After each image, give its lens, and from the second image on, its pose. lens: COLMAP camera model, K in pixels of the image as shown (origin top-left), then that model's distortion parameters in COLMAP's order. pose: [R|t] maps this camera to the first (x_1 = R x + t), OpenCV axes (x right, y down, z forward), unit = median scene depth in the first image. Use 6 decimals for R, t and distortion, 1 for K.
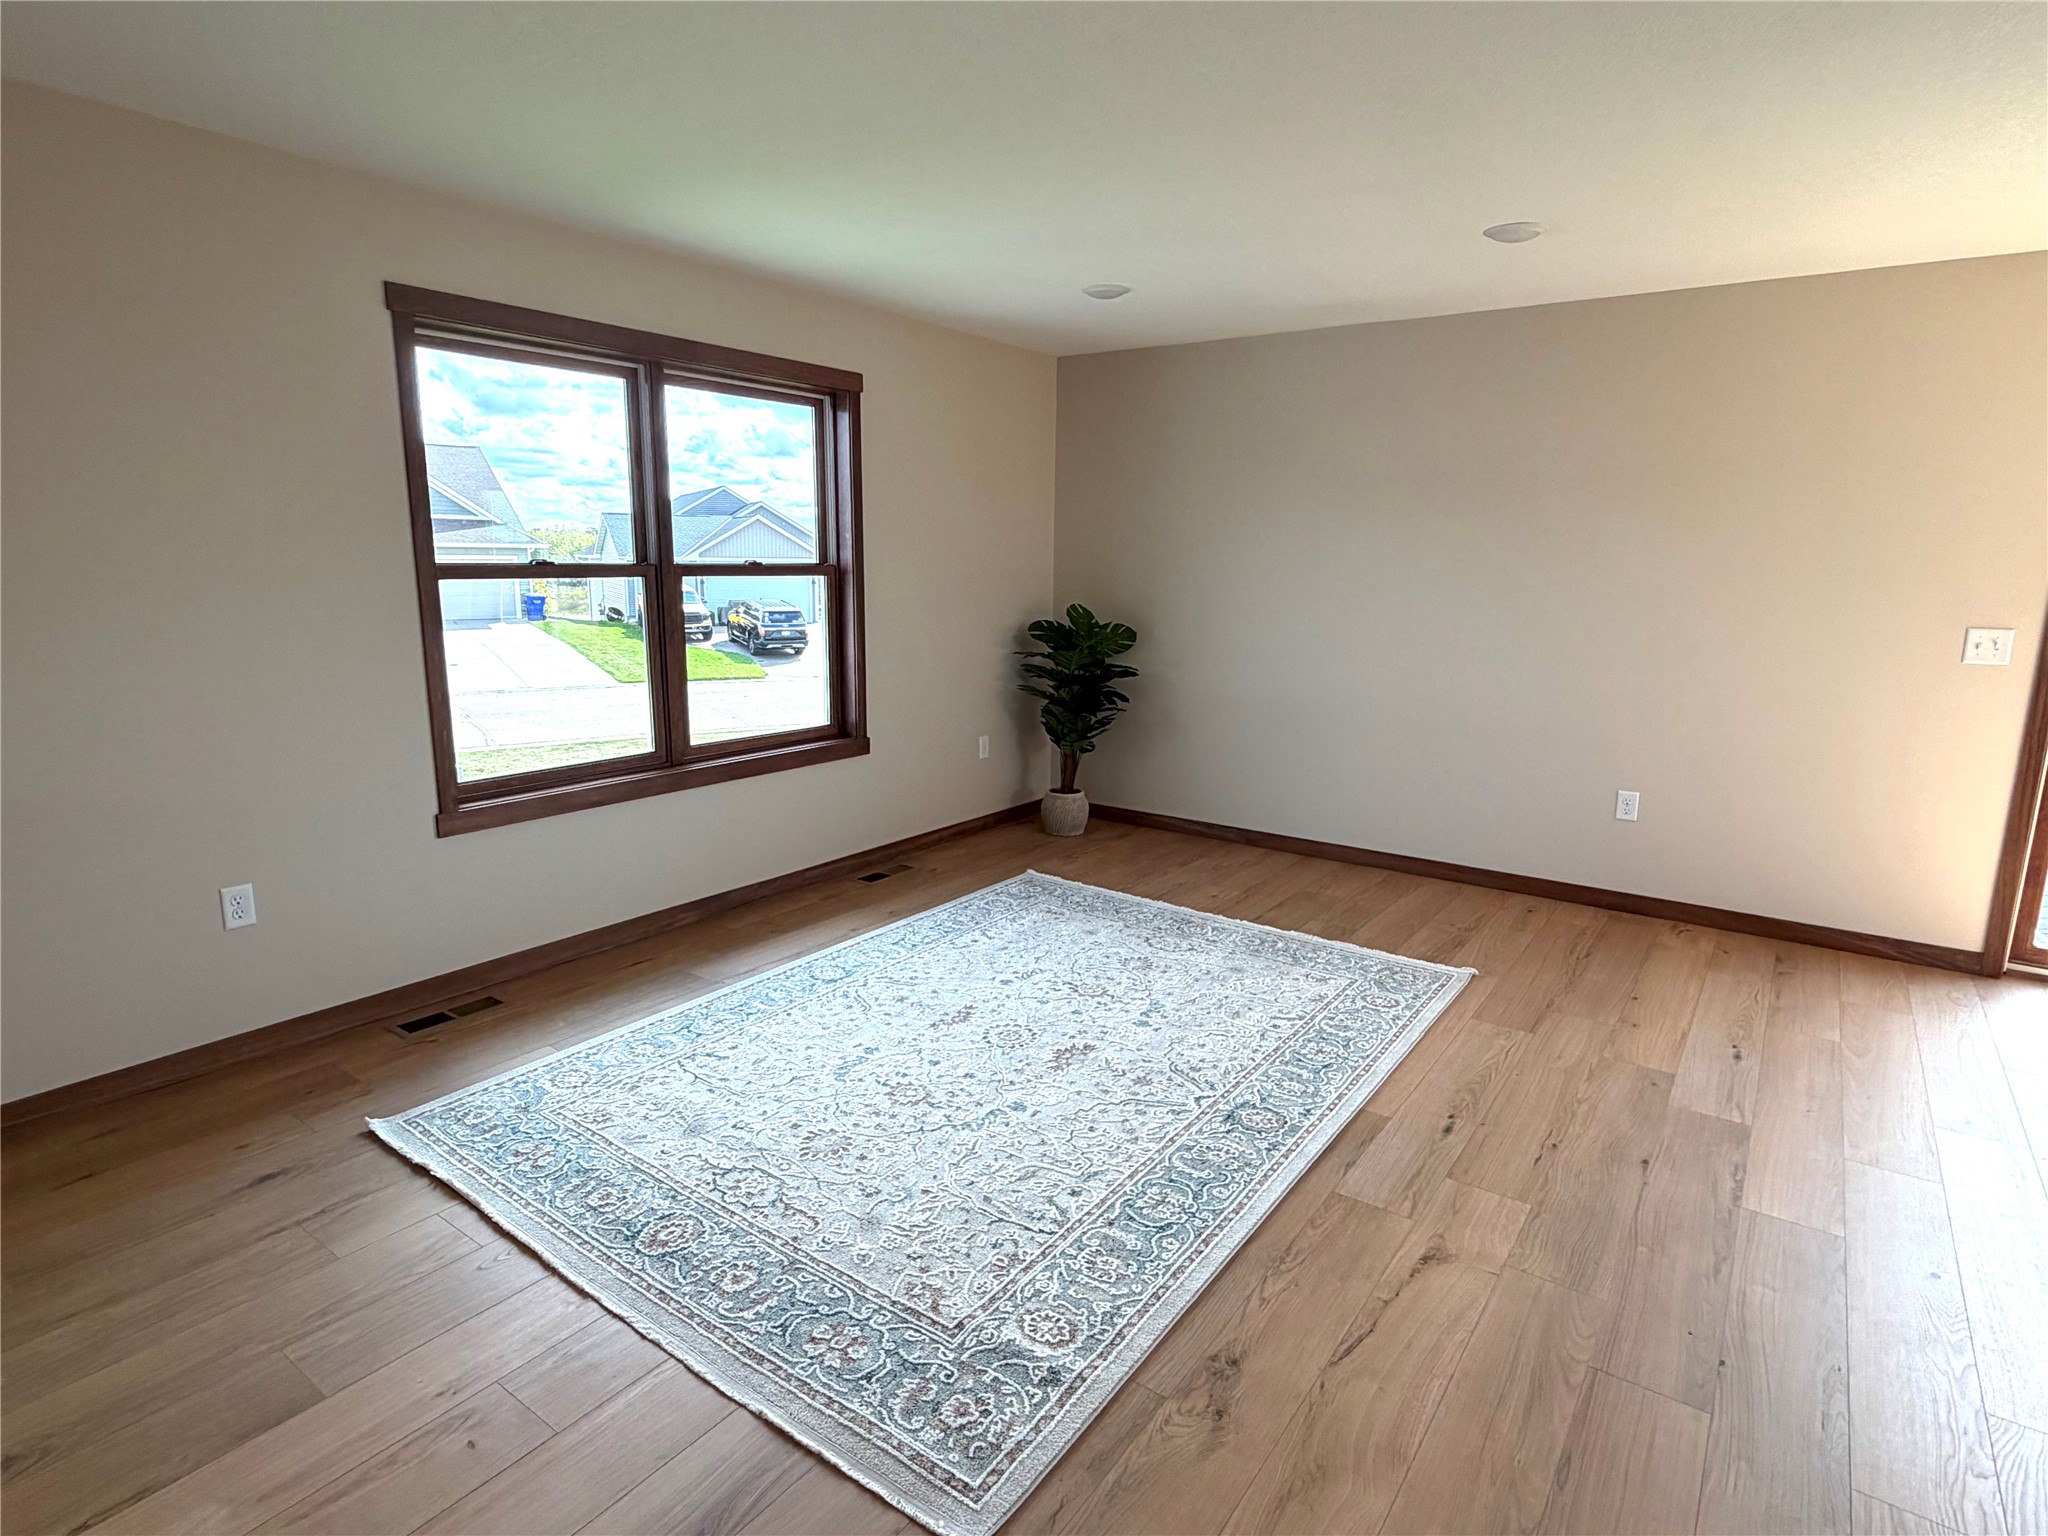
lens RADIAL K [[1096.6, 0, 1025.4], [0, 1096.6, 765.3], [0, 0, 1]] dist [-0.006739, 0.002923]
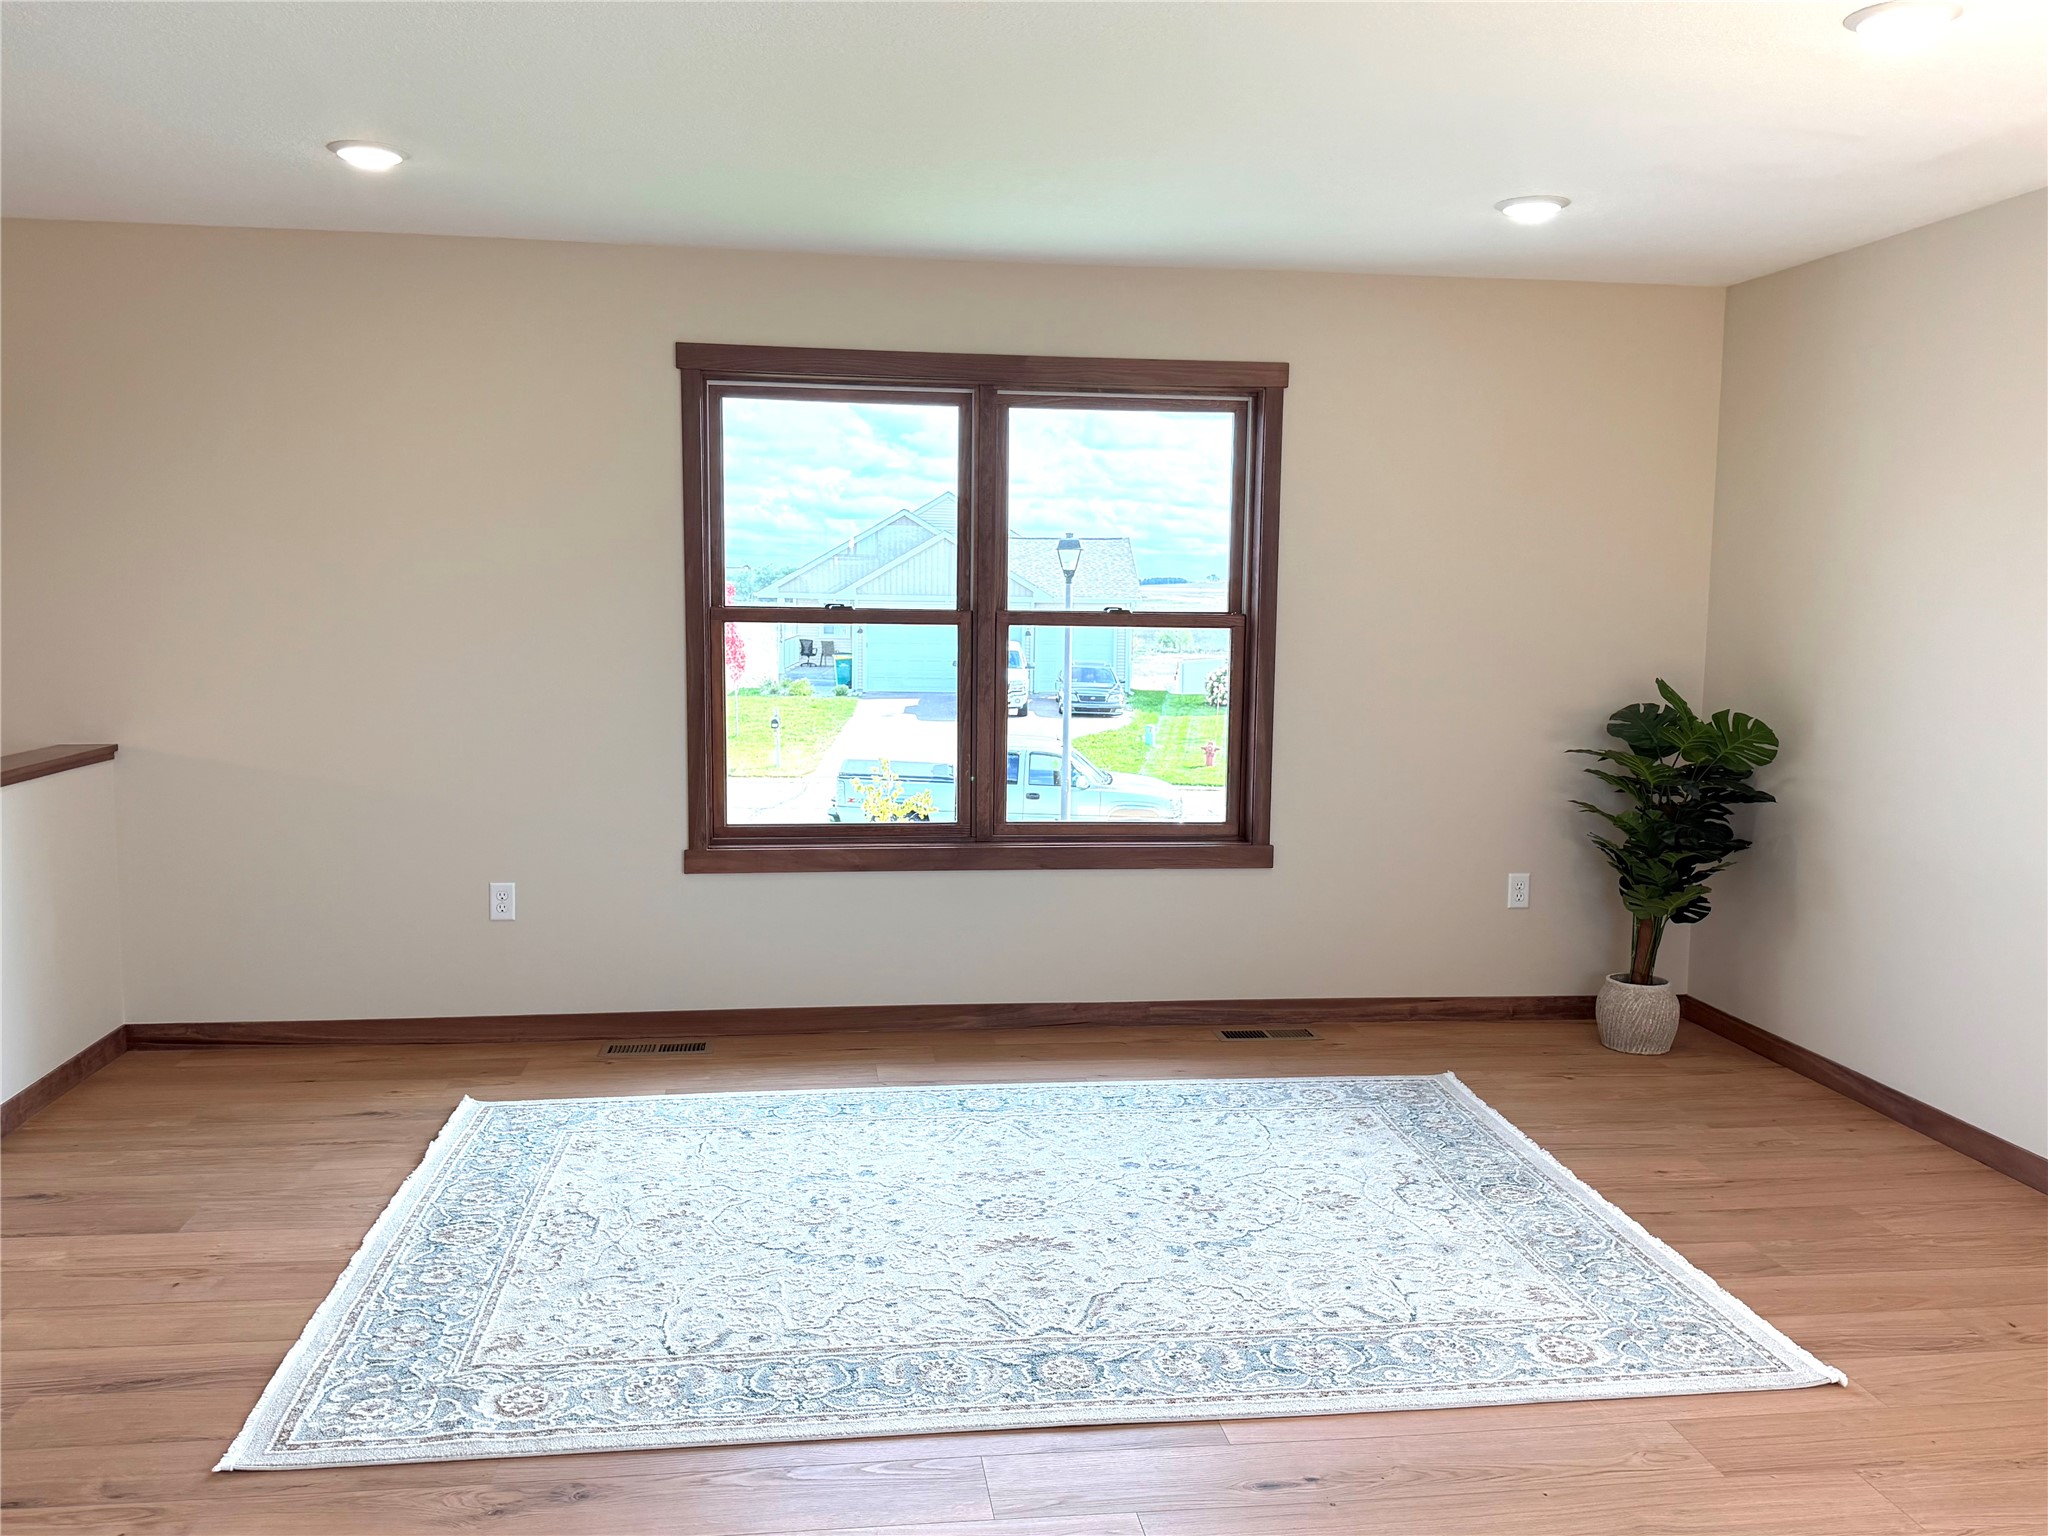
lens RADIAL K [[1668.6, 0, 1025.2], [0, 1668.6, 768.3], [0, 0, 1]] dist [0.062596, -0.084168]
pose [[0.691083, 0.074063, -0.718970, 0.700835], [-0.142144, 0.989237, -0.034727, -0.018243], [0.708660, 0.126197, 0.694173, 0.123104]]
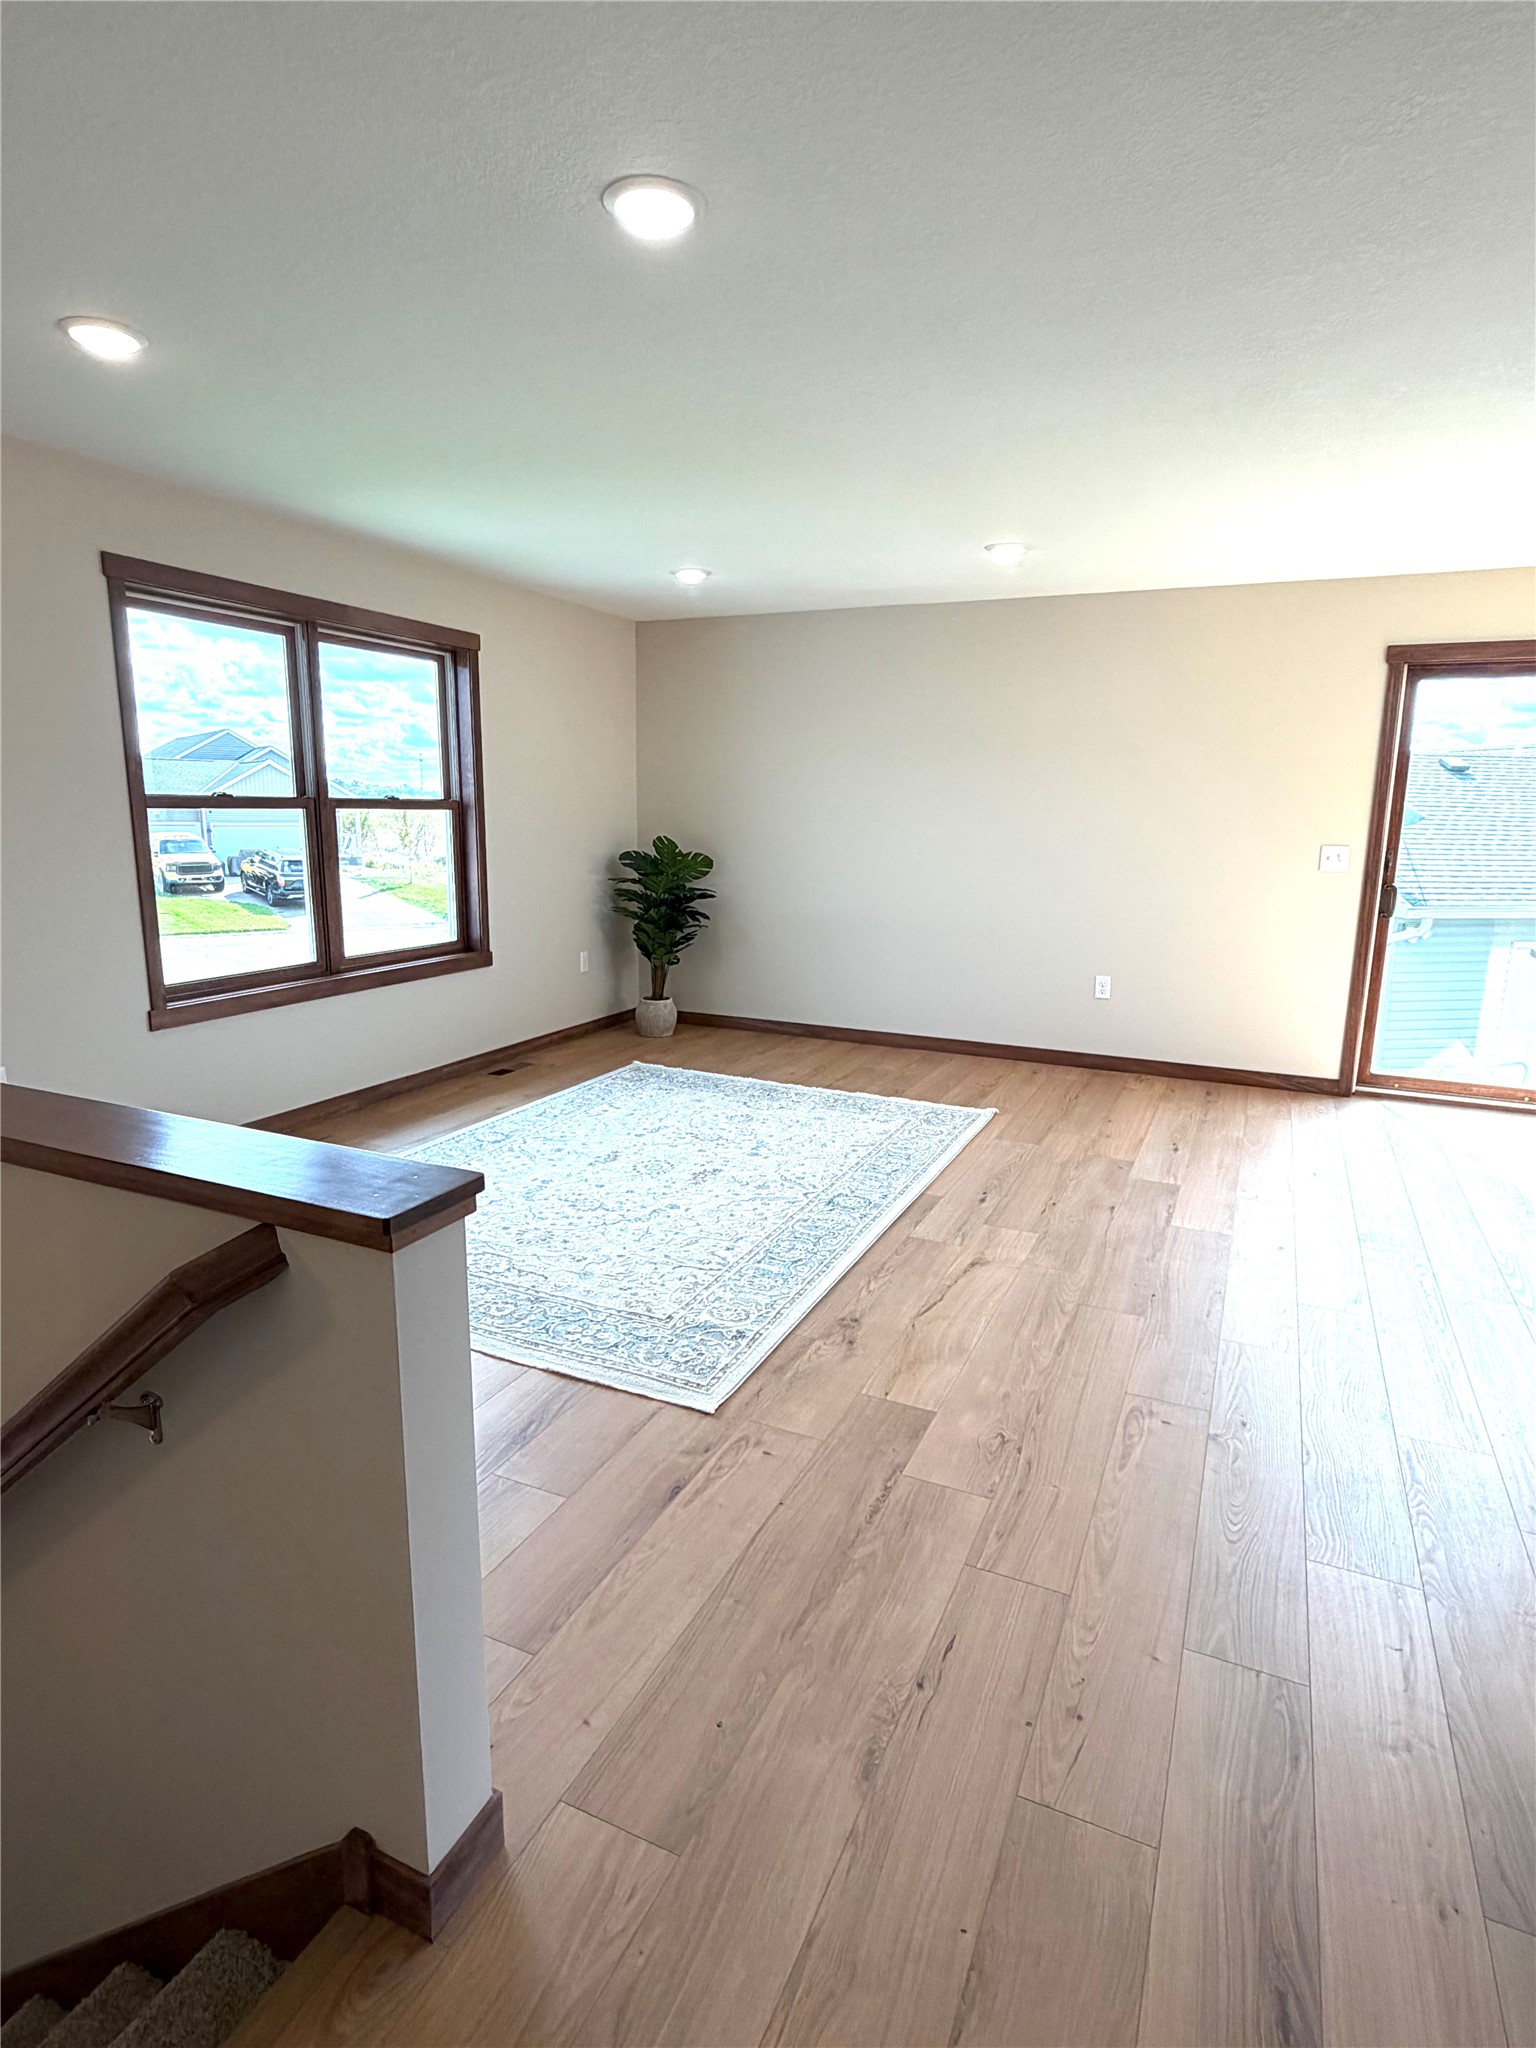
lens RADIAL K [[1096.6, 0, 770.2], [0, 1096.6, 1019.5], [0, 0, 1]] dist [-0.006739, 0.002923]
pose [[0.980628, -0.035728, 0.192596, -0.102766], [0.034784, 0.999361, 0.008284, 0.059738], [-0.192769, -0.001425, 0.981243, -0.233214]]
